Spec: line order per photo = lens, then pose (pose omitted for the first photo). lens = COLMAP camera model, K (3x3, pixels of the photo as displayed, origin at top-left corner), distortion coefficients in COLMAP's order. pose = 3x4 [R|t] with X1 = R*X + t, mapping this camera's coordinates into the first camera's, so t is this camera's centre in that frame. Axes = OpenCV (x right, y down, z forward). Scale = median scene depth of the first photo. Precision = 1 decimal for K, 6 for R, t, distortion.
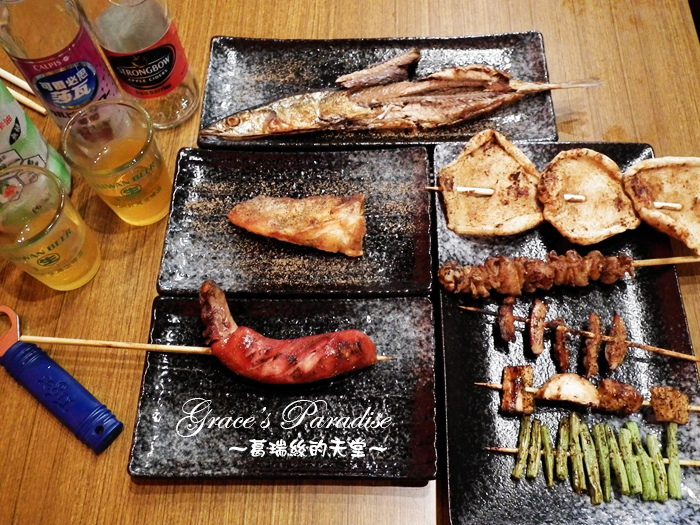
lens RADIAL K [[639.4, 0, 348.4], [0, 639.4, 261.7], [0, 0, 1]] dist [-0.005100, 0.000000]
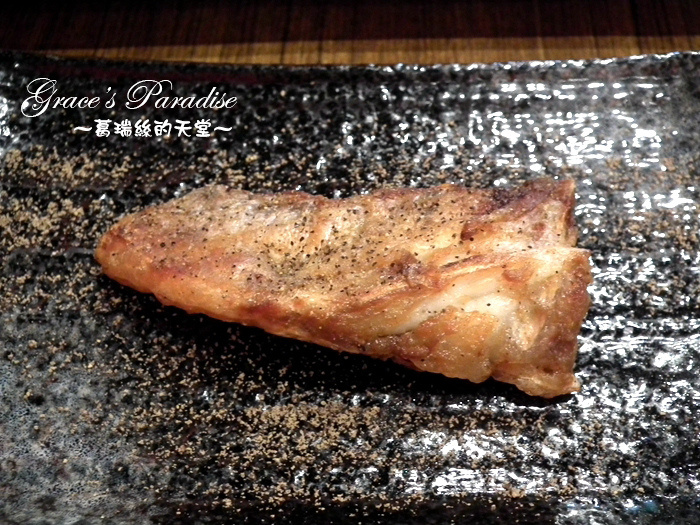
lens RADIAL K [[853.0, 0, 349.9], [0, 853.0, 264.4], [0, 0, 1]] dist [-0.050081, 0.000000]
pose [[0.999665, 0.005955, 0.025180, -0.084434], [-0.001914, 0.987509, -0.157550, -0.006412], [-0.025804, 0.157449, 0.987190, 0.629340]]
